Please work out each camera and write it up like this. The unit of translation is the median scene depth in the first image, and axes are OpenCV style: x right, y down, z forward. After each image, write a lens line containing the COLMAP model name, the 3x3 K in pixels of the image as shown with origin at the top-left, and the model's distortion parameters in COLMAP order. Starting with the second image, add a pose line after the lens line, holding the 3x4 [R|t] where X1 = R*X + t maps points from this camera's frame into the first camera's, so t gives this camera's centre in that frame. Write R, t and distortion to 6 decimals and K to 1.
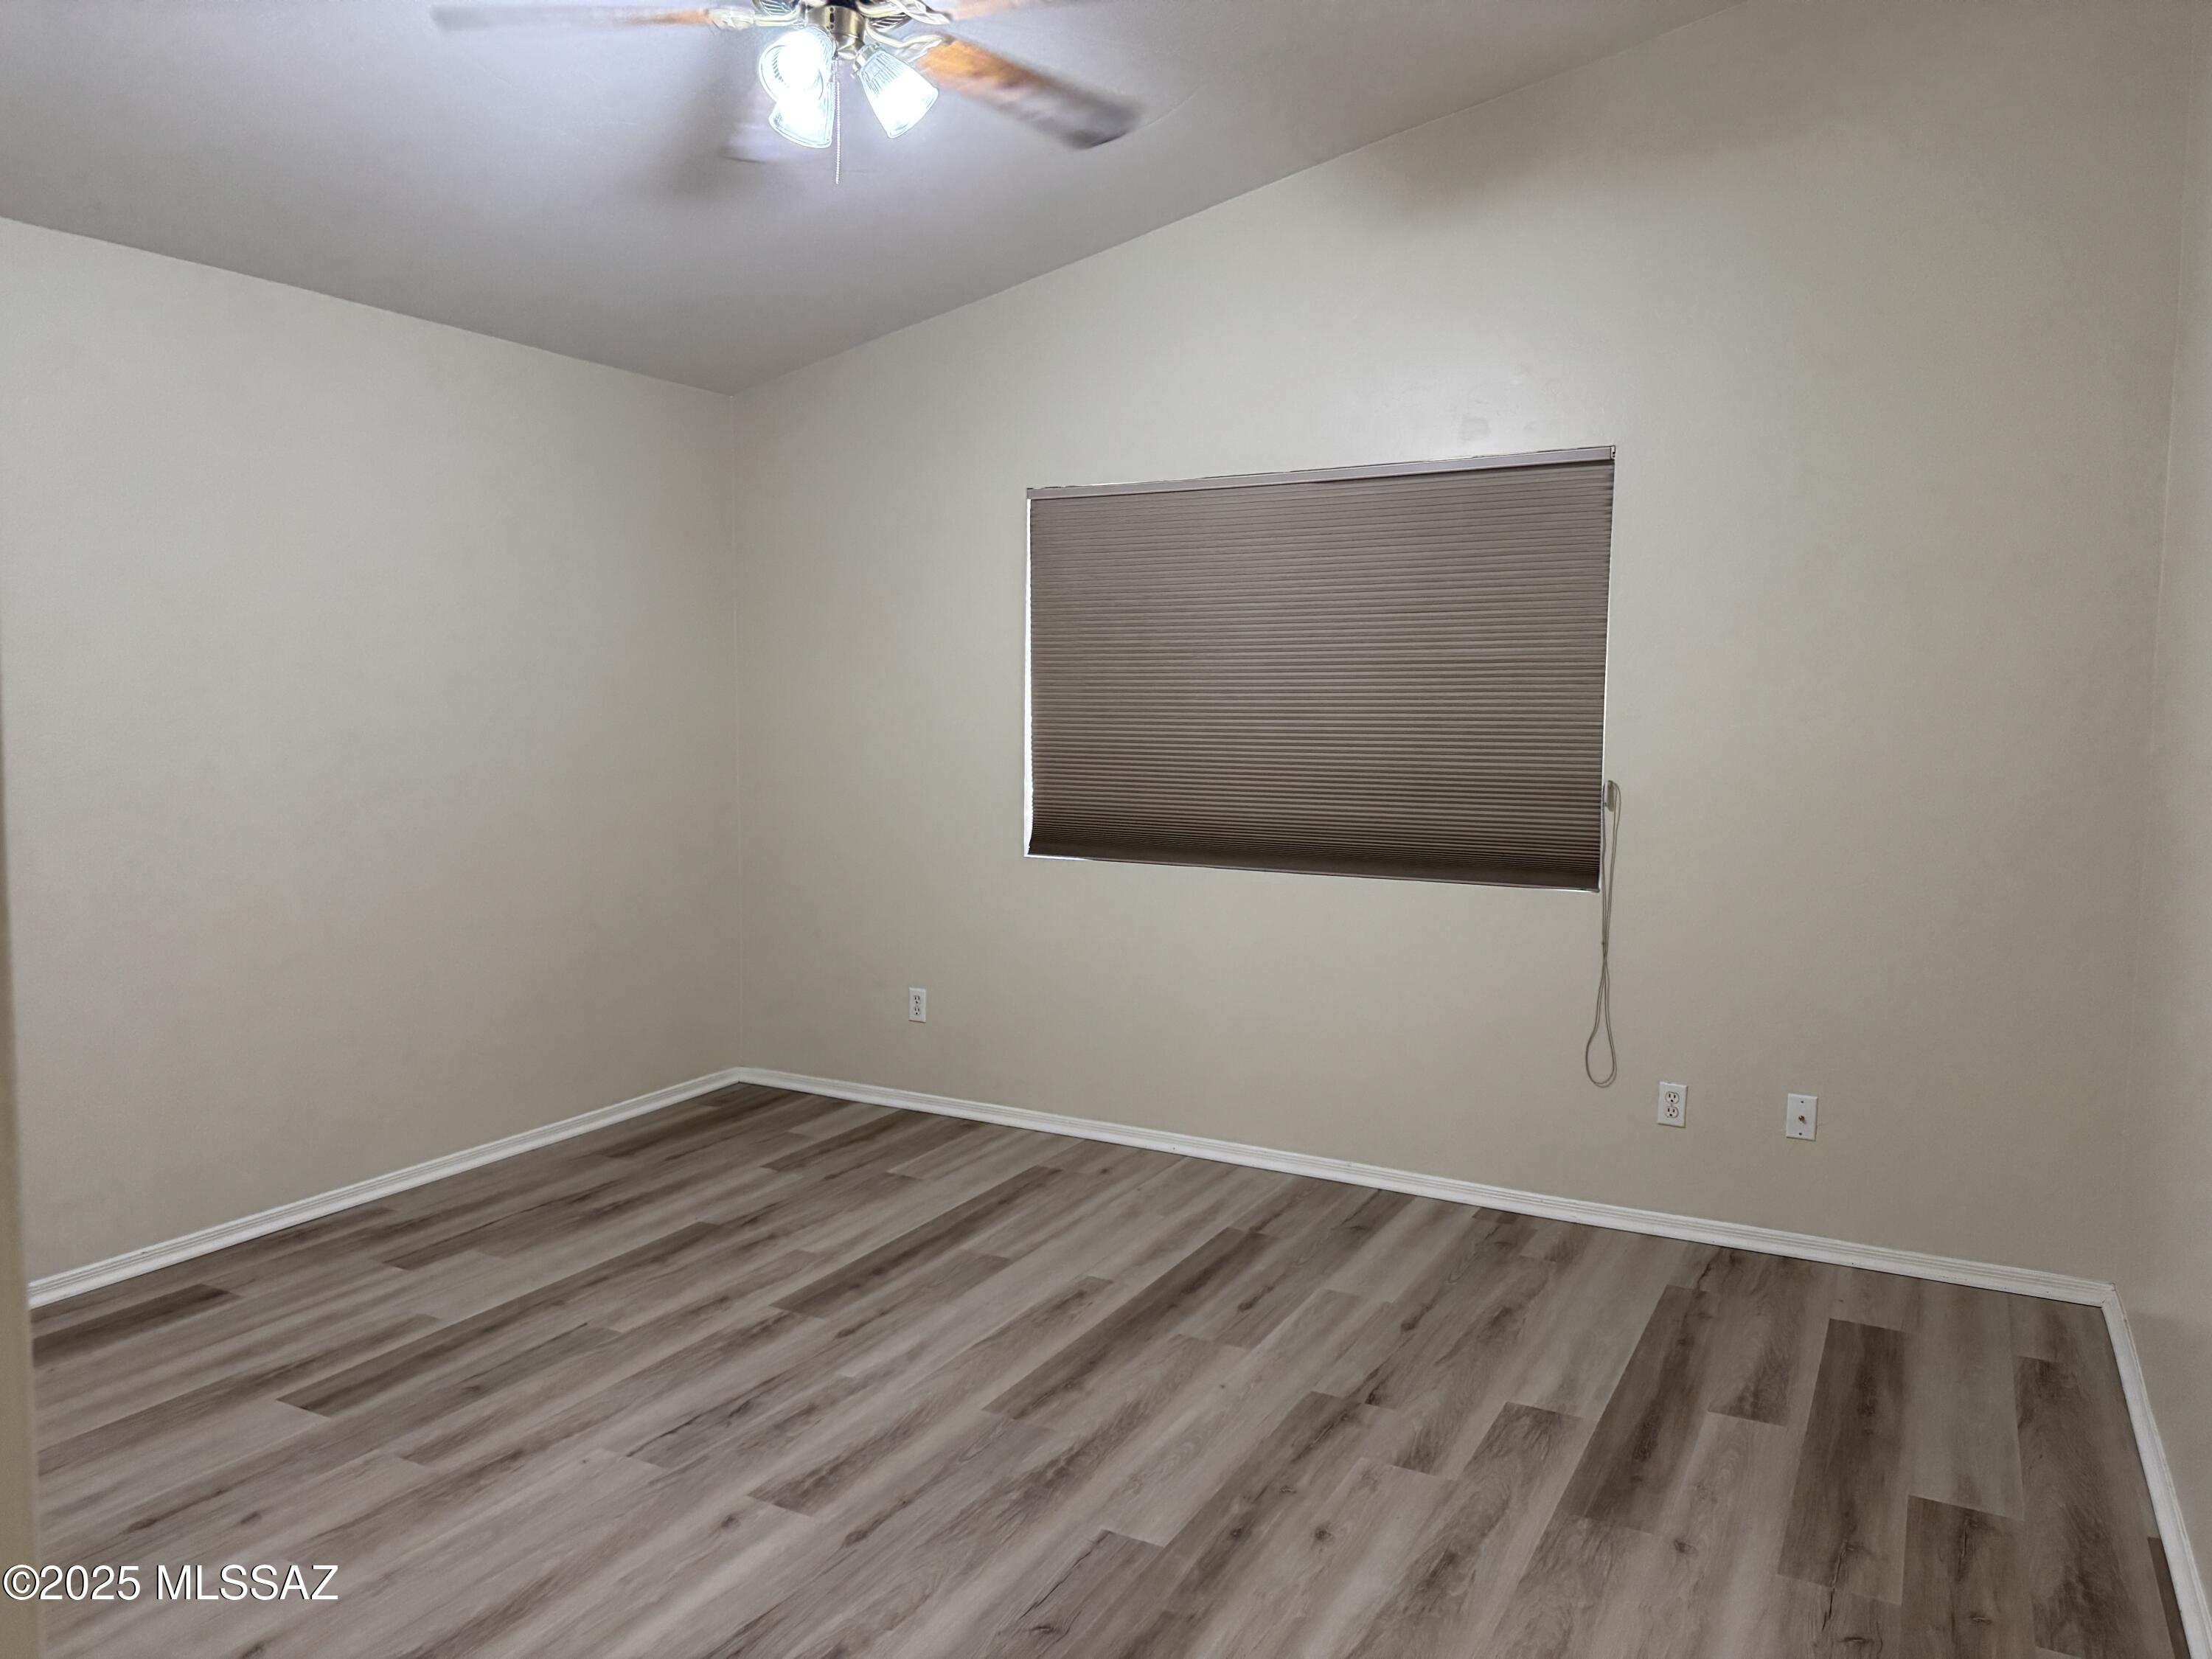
lens RADIAL K [[1563.3, 0, 1113.5], [0, 1563.3, 845.7], [0, 0, 1]] dist [0.003007, 0.003926]
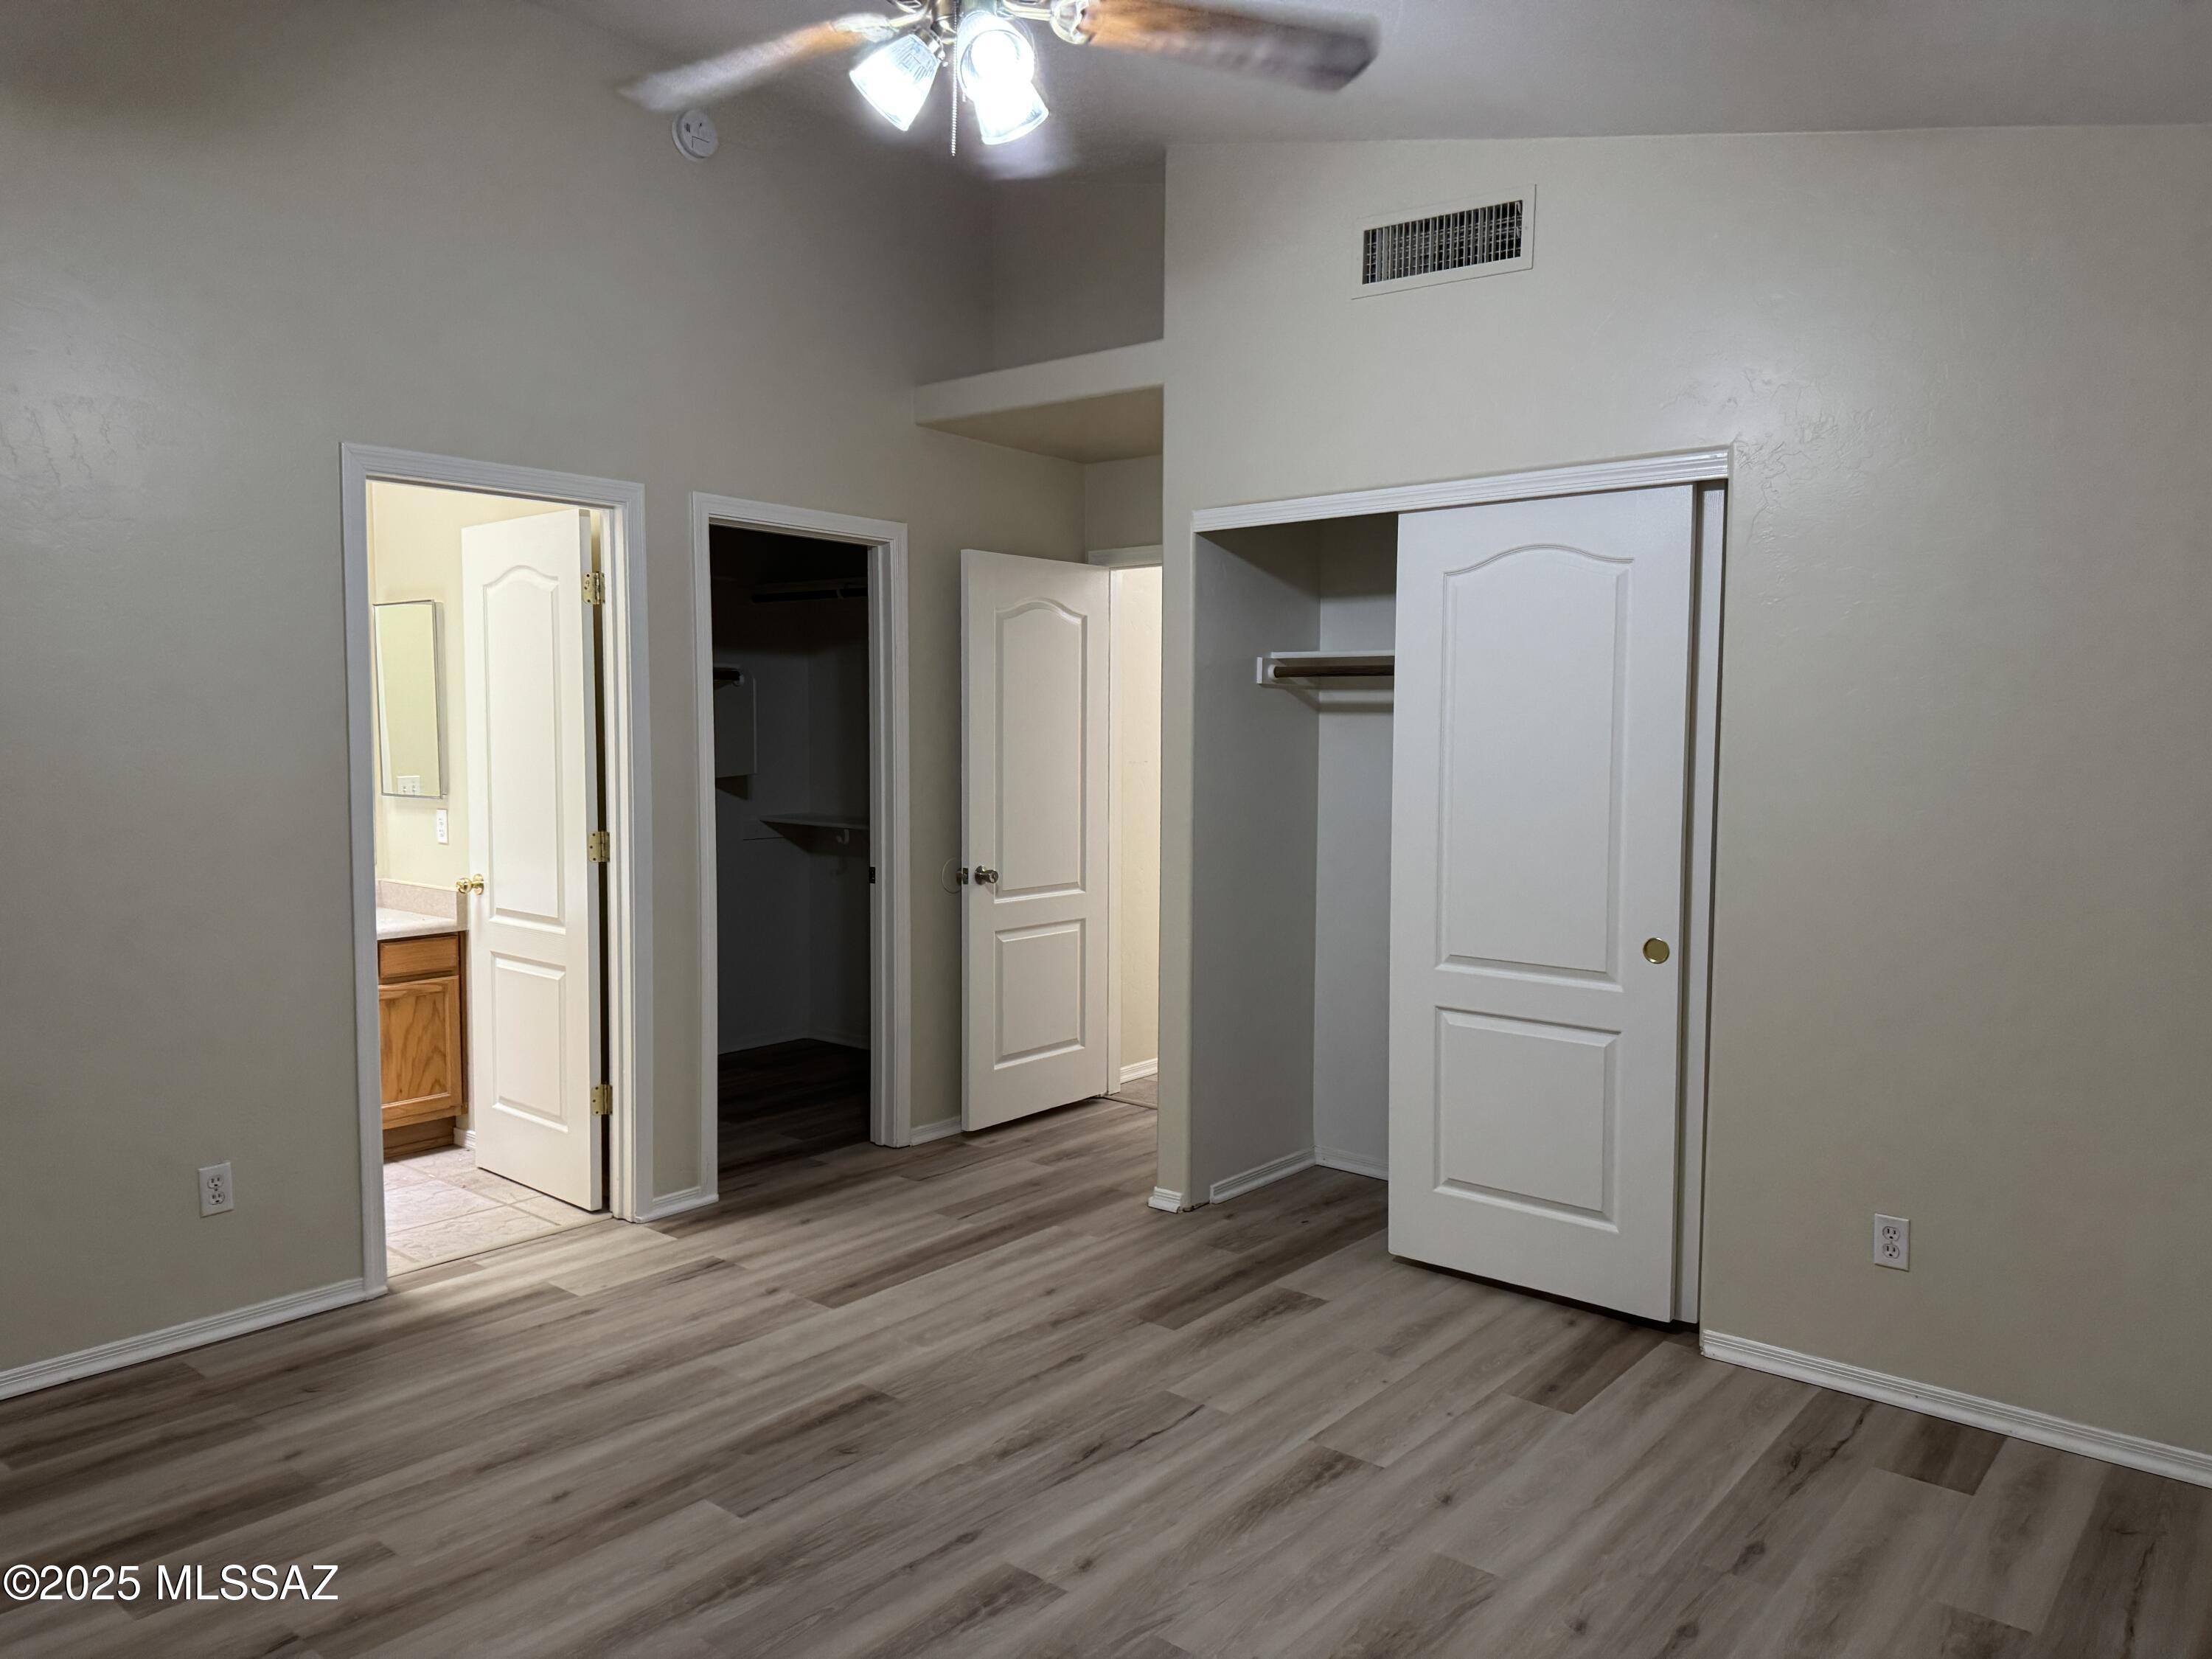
lens RADIAL K [[1563.3, 0, 1108.8], [0, 1563.3, 830.0], [0, 0, 1]] dist [0.003007, 0.003926]
pose [[-0.978183, -0.031979, 0.205270, -0.452852], [0.001608, 0.986886, 0.161410, -0.198420], [-0.207740, 0.158218, -0.965304, 1.897550]]
